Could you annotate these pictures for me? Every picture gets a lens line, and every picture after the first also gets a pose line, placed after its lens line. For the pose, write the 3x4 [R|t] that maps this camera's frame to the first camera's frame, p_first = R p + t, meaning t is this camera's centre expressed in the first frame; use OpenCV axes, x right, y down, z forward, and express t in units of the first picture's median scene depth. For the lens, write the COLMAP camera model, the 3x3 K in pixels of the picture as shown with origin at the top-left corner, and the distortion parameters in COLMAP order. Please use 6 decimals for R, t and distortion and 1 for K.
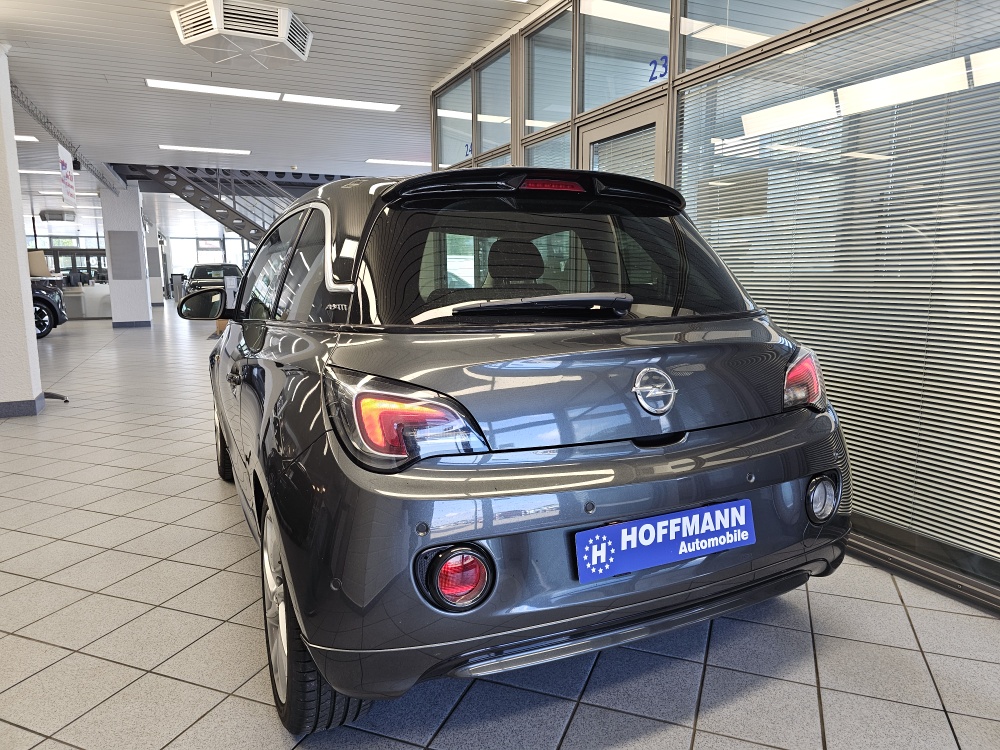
lens RADIAL K [[671.2, 0, 511.5], [0, 671.2, 374.8], [0, 0, 1]] dist [0.062021, -0.070744]
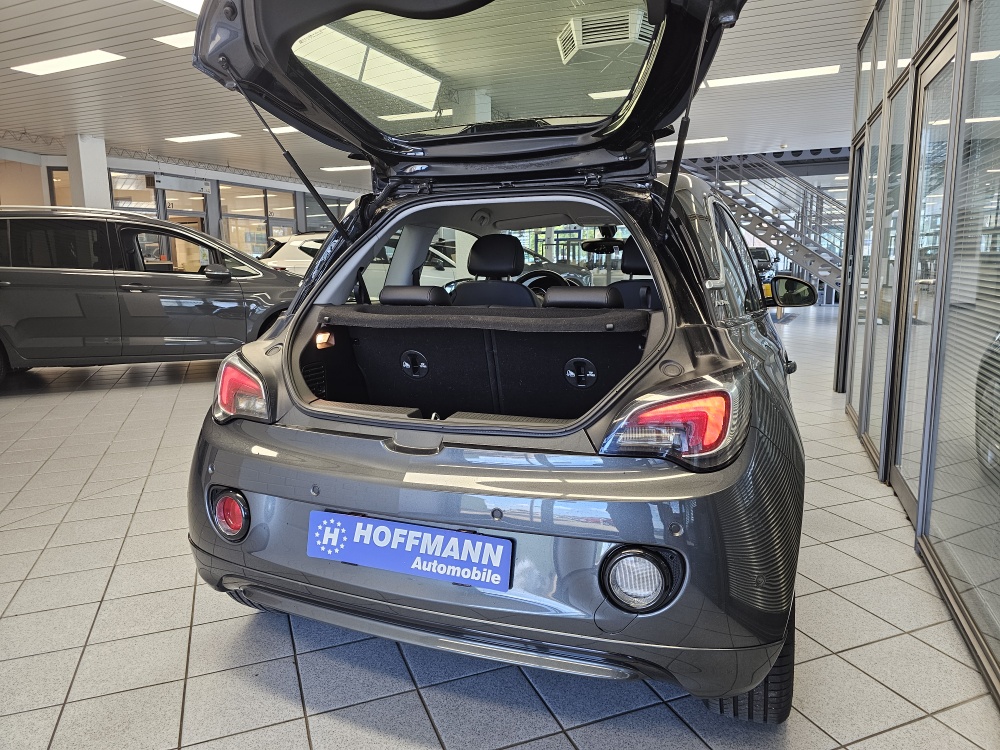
lens RADIAL K [[668.5, 0, 503.1], [0, 668.5, 370.6], [0, 0, 1]] dist [0.056480, -0.069558]
pose [[0.670041, 0.120495, -0.732480, 0.978260], [-0.103167, 0.992278, 0.068860, -0.091544], [0.735120, 0.029429, 0.677298, 0.425379]]
